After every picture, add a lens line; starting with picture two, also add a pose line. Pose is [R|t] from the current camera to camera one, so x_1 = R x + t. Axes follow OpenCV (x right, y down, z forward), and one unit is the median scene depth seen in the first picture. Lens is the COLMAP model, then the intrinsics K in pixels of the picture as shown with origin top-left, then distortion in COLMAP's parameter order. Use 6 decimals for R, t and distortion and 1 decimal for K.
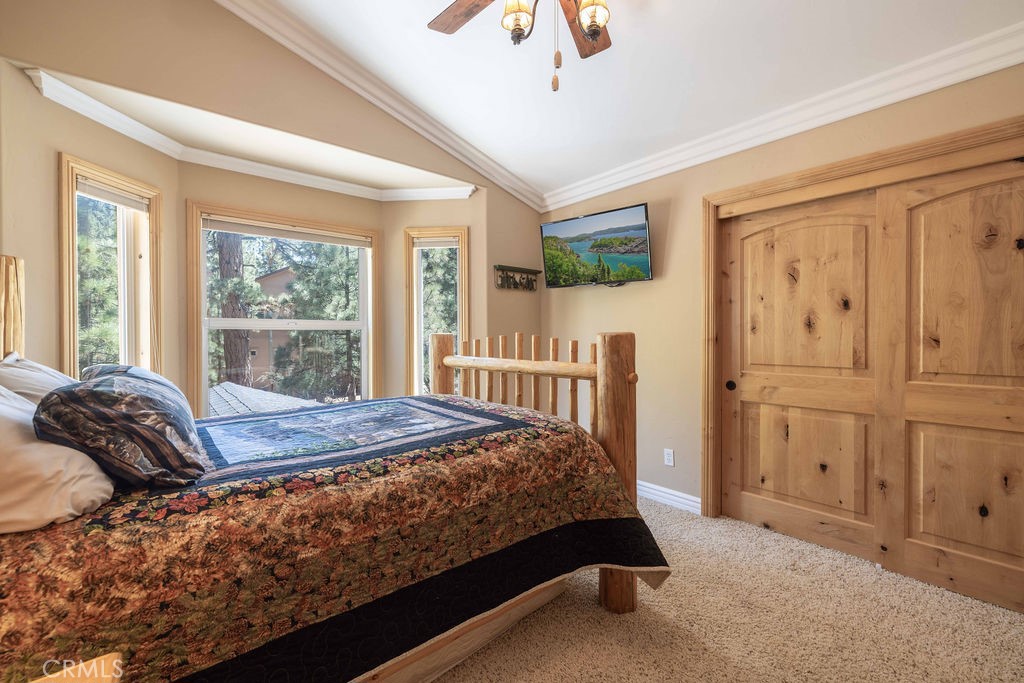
lens RADIAL K [[431.4, 0, 503.2], [0, 431.4, 339.9], [0, 0, 1]] dist [0.002695, -0.000168]
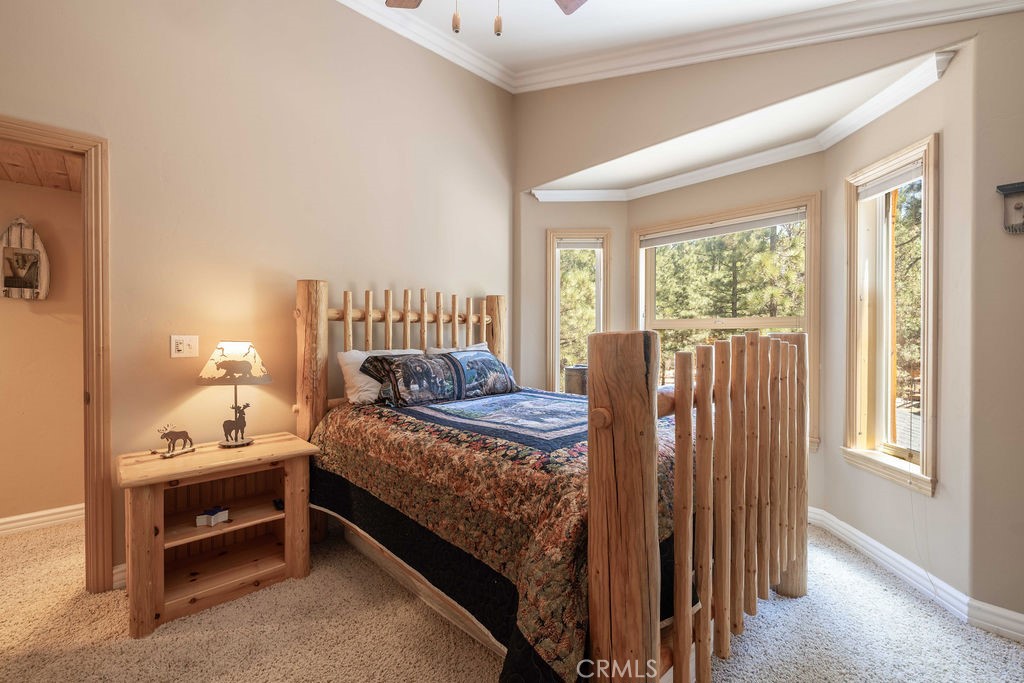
lens RADIAL K [[431.4, 0, 503.2], [0, 431.4, 336.1], [0, 0, 1]] dist [0.002695, -0.000168]
pose [[0.060818, 0.008399, -0.998114, 0.953882], [-0.012650, 0.999891, 0.007643, -0.018309], [0.998069, 0.012162, 0.060918, 0.975971]]
